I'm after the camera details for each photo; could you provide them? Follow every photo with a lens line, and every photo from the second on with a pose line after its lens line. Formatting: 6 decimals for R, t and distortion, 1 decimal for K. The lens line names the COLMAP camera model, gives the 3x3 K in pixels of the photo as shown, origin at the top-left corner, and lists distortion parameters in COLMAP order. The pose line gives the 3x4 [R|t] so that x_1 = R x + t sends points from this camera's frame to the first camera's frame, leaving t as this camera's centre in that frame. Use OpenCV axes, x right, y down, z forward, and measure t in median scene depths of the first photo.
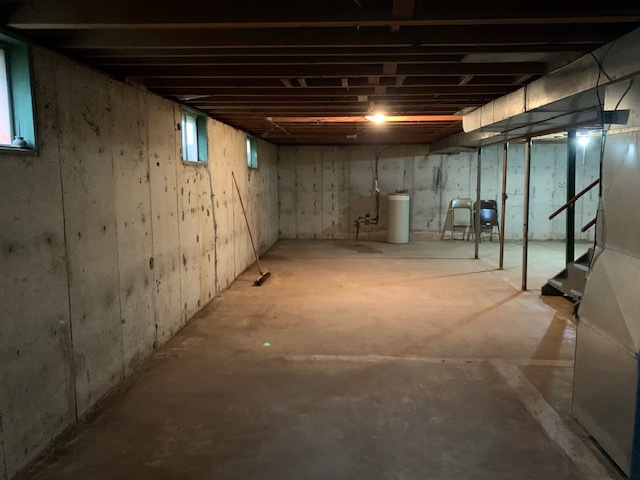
lens RADIAL K [[479.5, 0, 318.4], [0, 479.5, 230.1], [0, 0, 1]] dist [0.008997, -0.031994]
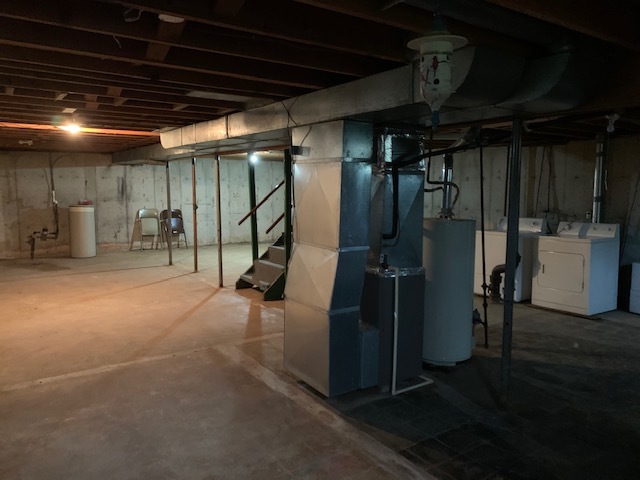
lens RADIAL K [[479.5, 0, 317.7], [0, 479.5, 236.7], [0, 0, 1]] dist [0.008997, -0.031994]
pose [[0.790129, -0.058668, 0.610126, -0.112191], [0.061686, 0.997966, 0.016077, -0.000798], [-0.609828, 0.024933, 0.792141, -0.076742]]
